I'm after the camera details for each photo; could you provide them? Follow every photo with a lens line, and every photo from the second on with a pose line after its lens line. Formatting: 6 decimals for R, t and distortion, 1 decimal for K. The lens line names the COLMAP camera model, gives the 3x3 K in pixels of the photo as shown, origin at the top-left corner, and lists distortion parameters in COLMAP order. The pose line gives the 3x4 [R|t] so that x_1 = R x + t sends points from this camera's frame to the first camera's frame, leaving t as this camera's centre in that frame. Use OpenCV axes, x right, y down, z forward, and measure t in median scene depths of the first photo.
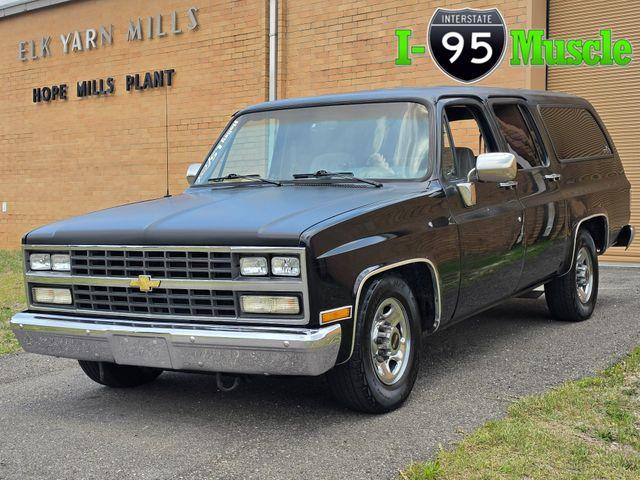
lens RADIAL K [[938.9, 0, 320.0], [0, 938.9, 240.0], [0, 0, 1]] dist [0.342588, -0.033066]
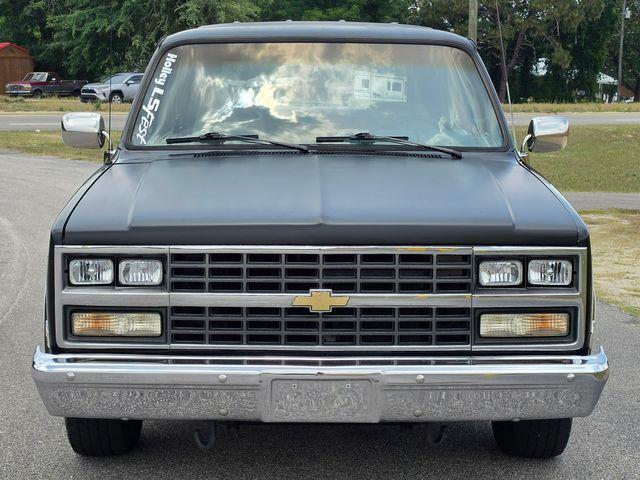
lens RADIAL K [[1359.7, 0, 320.0], [0, 1359.7, 240.0], [0, 0, 1]] dist [0.225418, -0.449690]
pose [[0.847524, -0.015871, 0.530519, -0.698187], [0.001649, 0.999627, 0.027270, -0.024701], [-0.530754, -0.022238, 0.847234, 0.175242]]
